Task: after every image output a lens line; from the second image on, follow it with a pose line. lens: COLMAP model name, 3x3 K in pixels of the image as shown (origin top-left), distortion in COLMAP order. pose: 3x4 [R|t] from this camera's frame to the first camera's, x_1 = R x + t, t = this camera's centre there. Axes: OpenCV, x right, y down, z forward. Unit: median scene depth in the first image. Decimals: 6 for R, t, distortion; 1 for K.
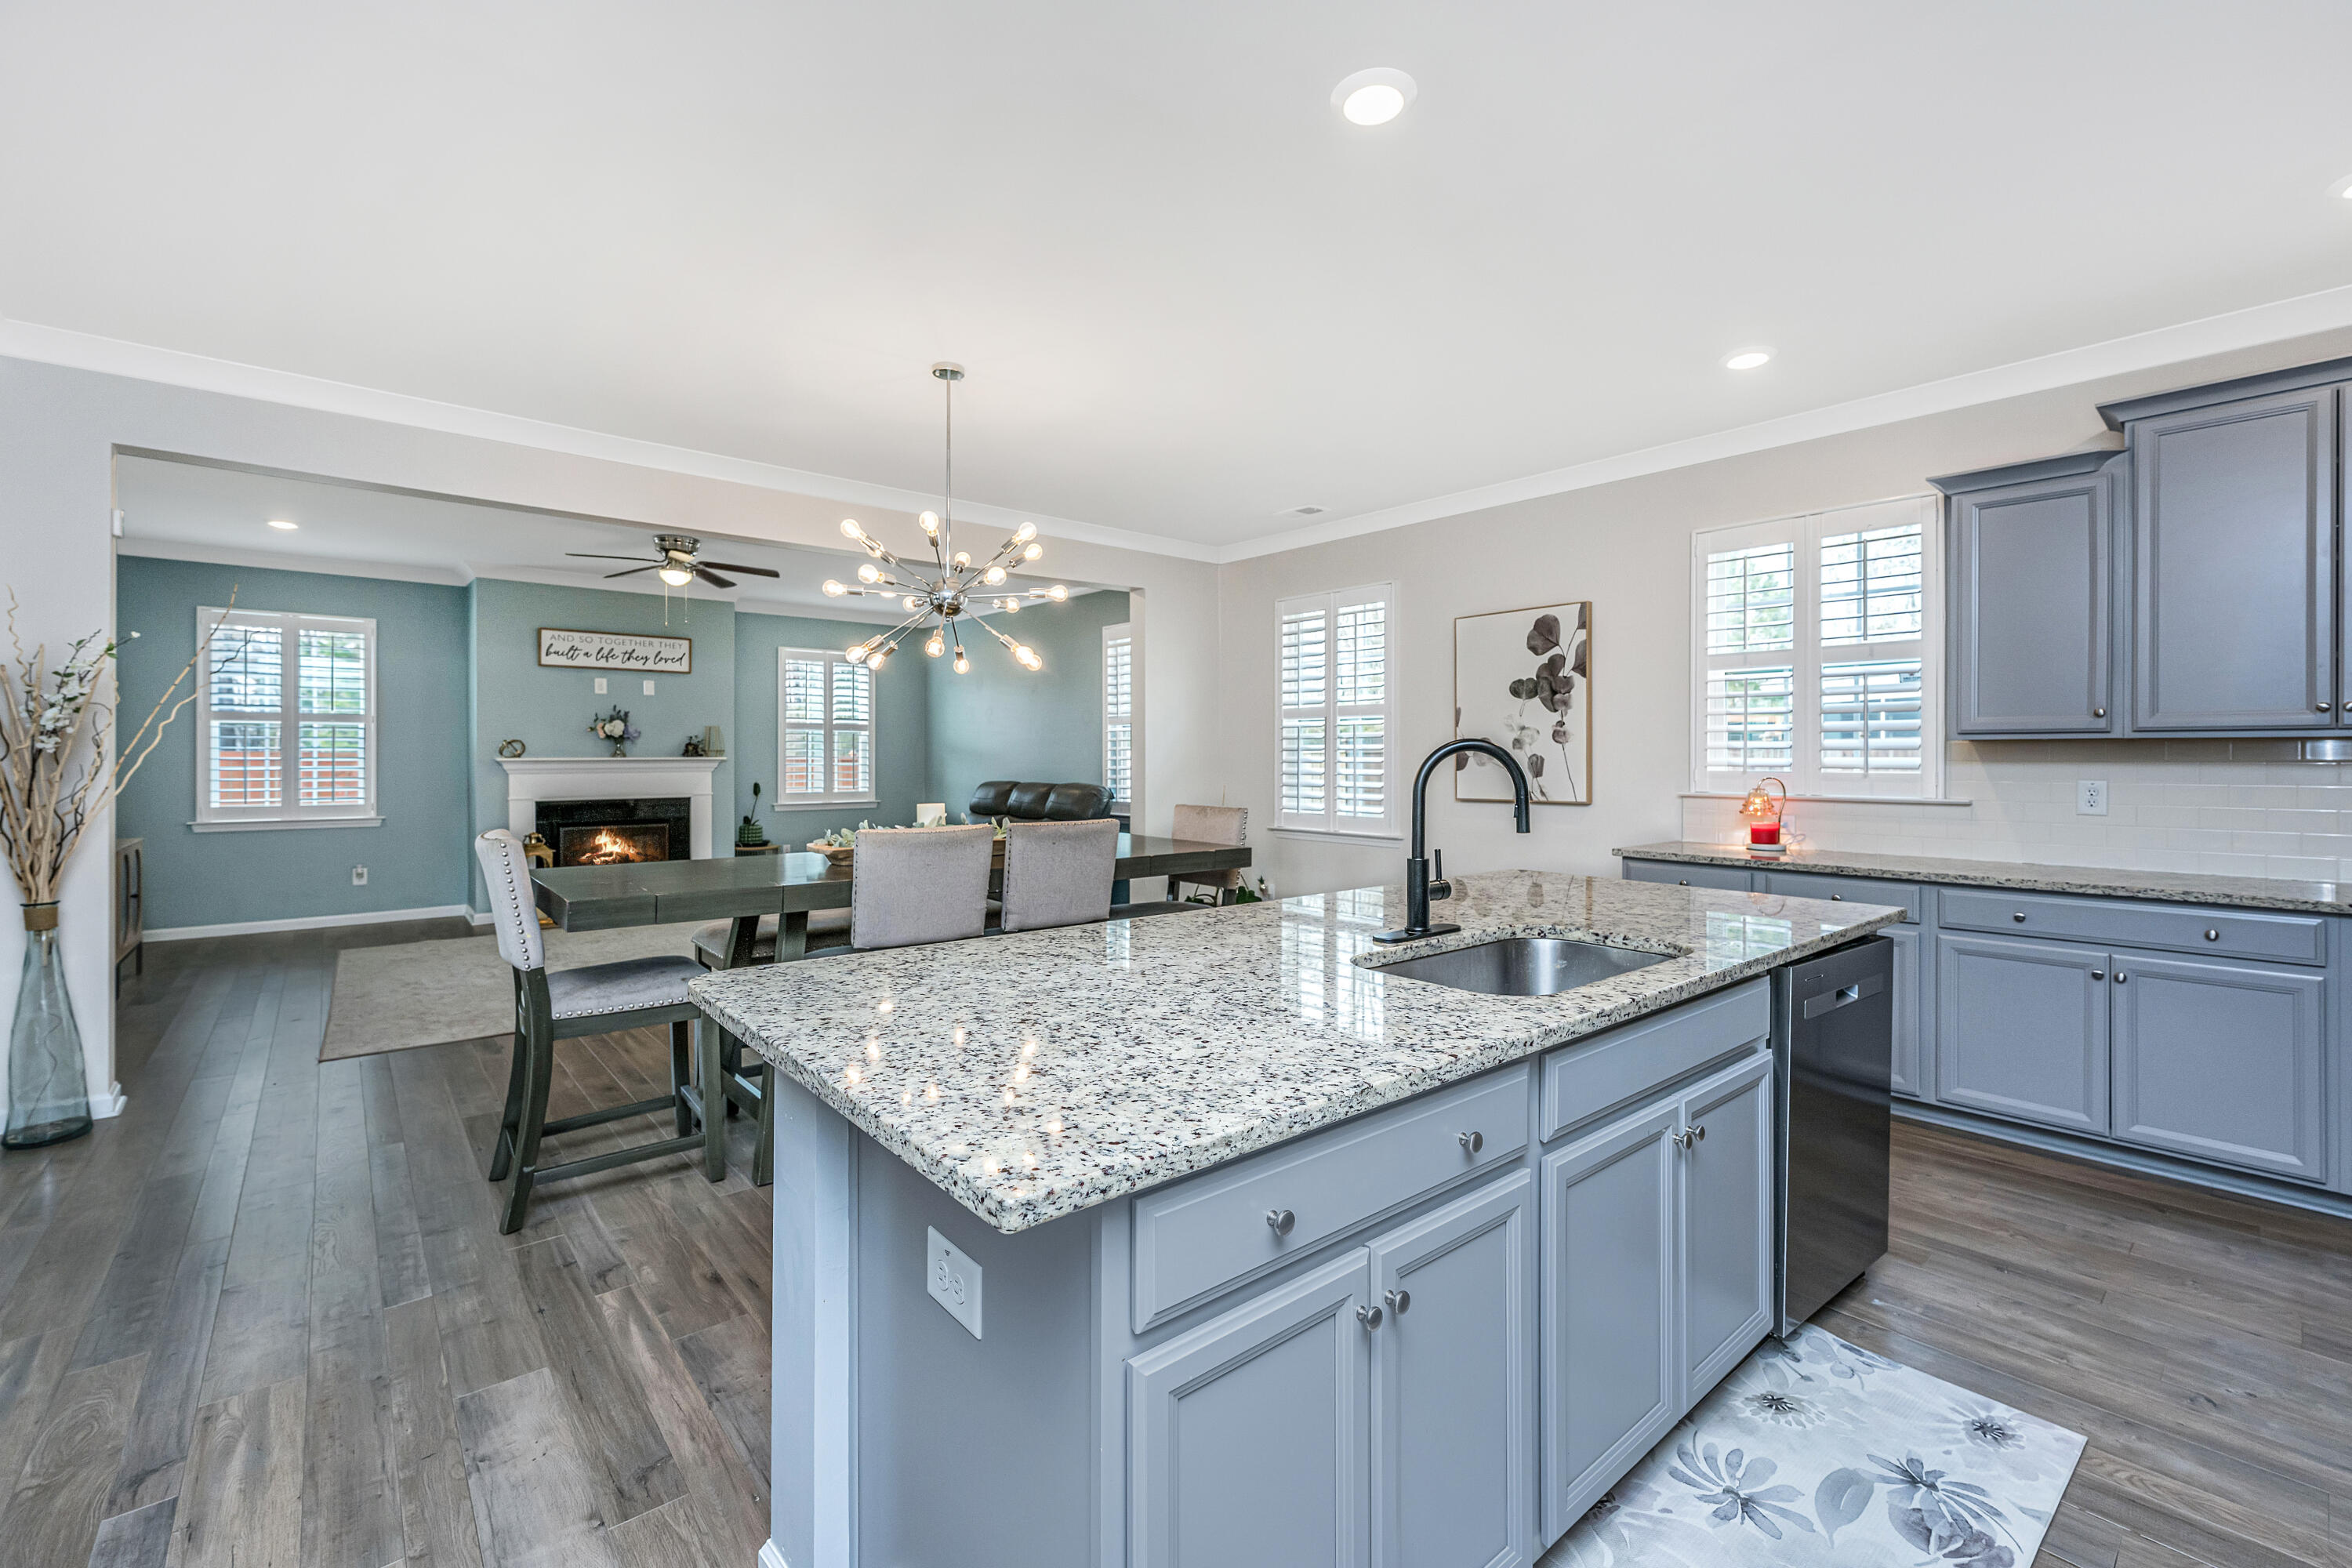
lens RADIAL K [[957.1, 0, 1181.3], [0, 957.1, 765.8], [0, 0, 1]] dist [-0.002810, 0.001034]
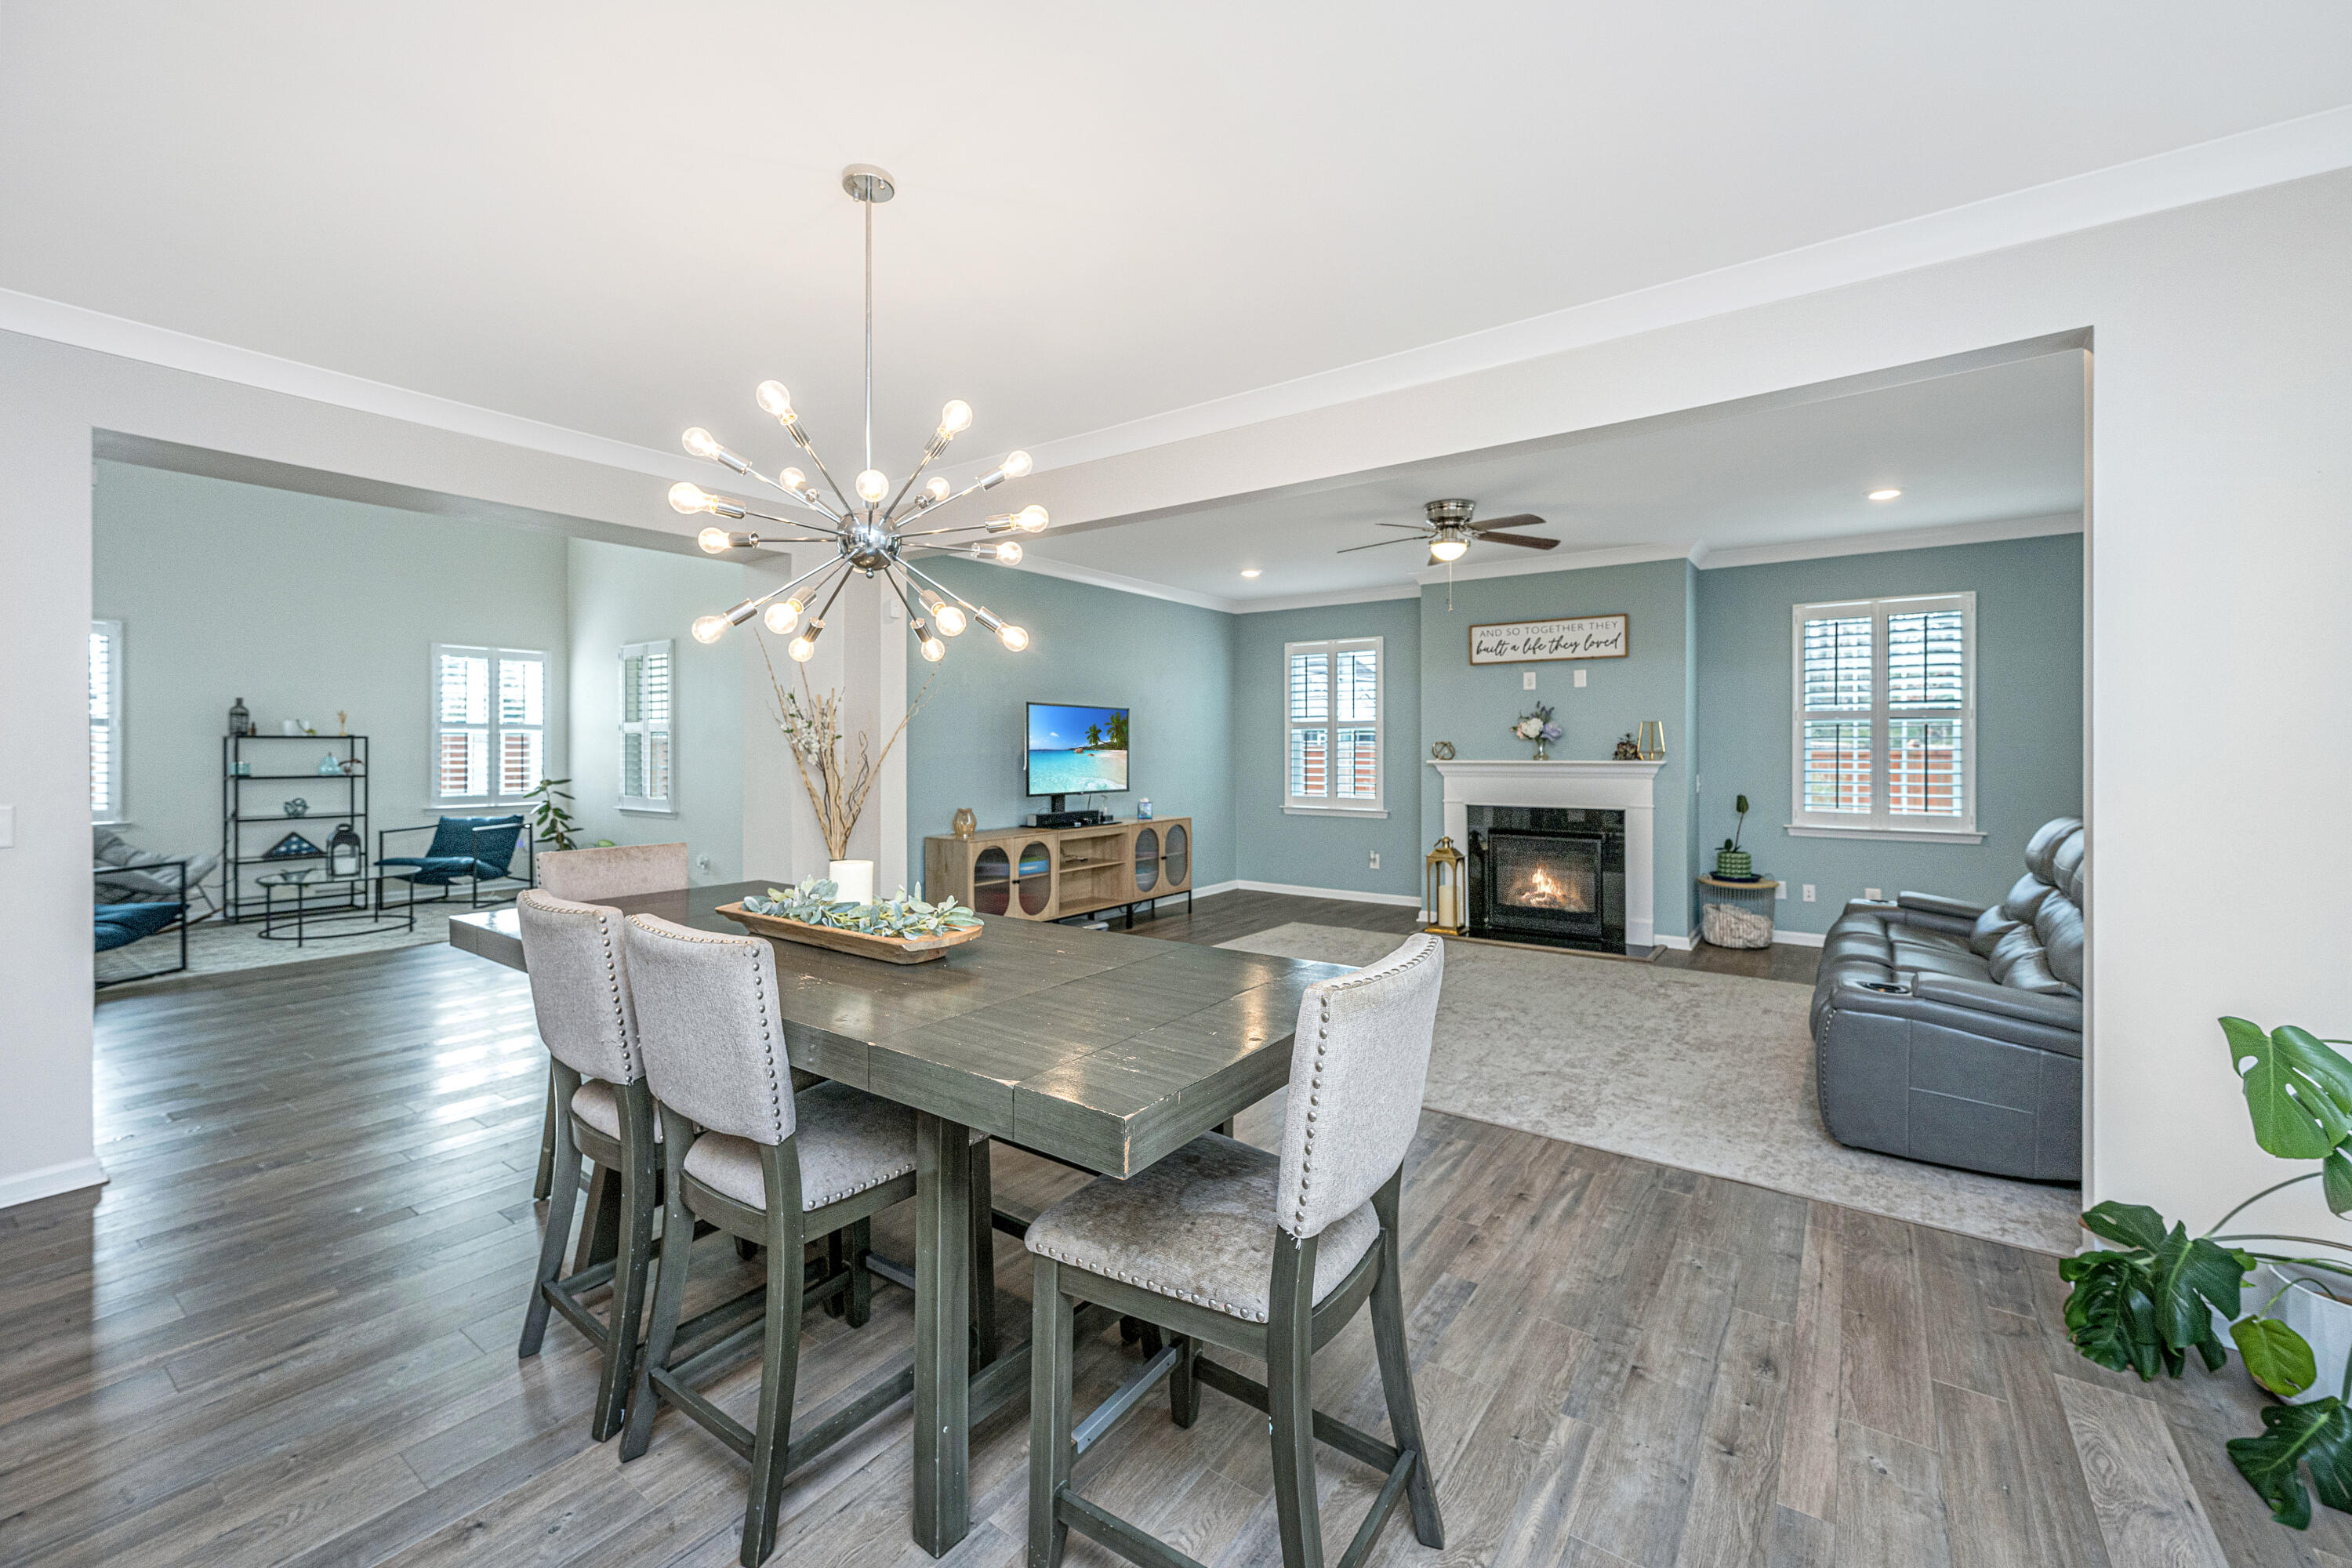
lens RADIAL K [[957.1, 0, 1159.6], [0, 957.1, 736.0], [0, 0, 1]] dist [-0.002810, 0.001034]
pose [[0.208577, -0.008394, -0.977970, 0.206537], [-0.000332, 0.999963, -0.008653, -0.023393], [0.978006, 0.002129, 0.208567, 0.471883]]
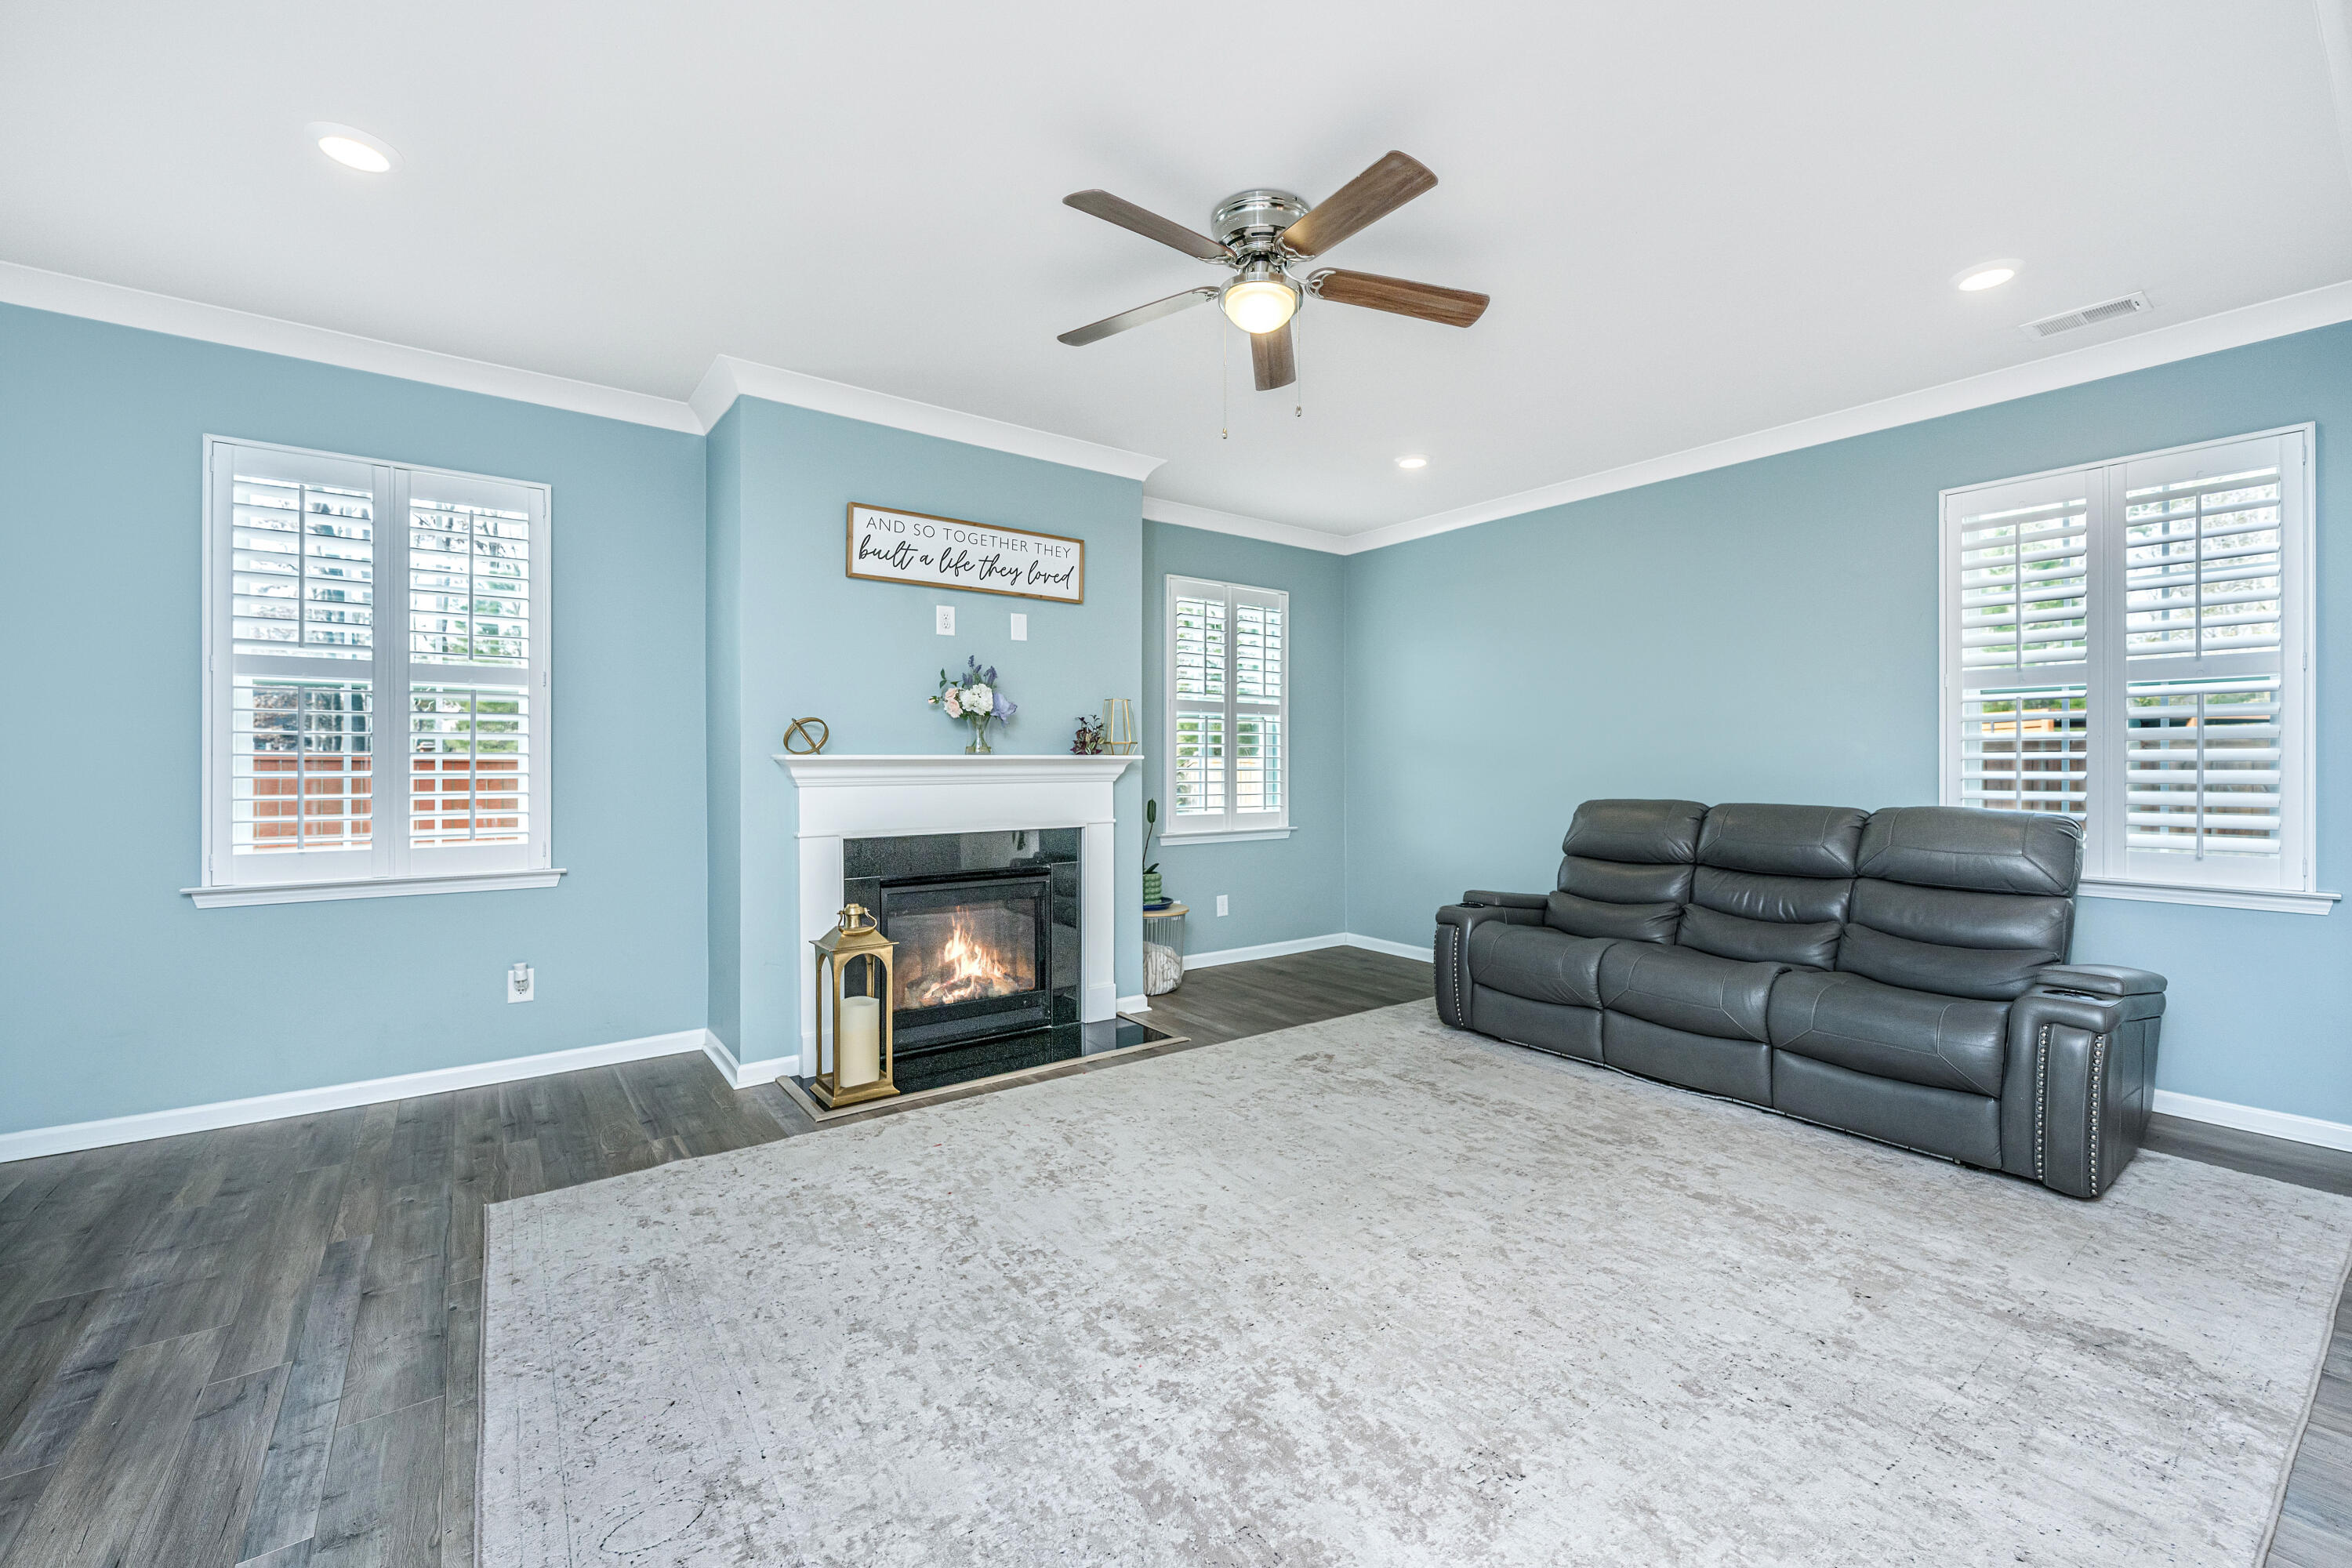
lens RADIAL K [[957.1, 0, 1192.7], [0, 957.1, 763.3], [0, 0, 1]] dist [-0.002810, 0.001034]
pose [[0.996925, 0.001034, -0.078350, -0.431316], [-0.001221, 0.999997, -0.002333, -0.002993], [0.078347, 0.002421, 0.996923, 0.484001]]
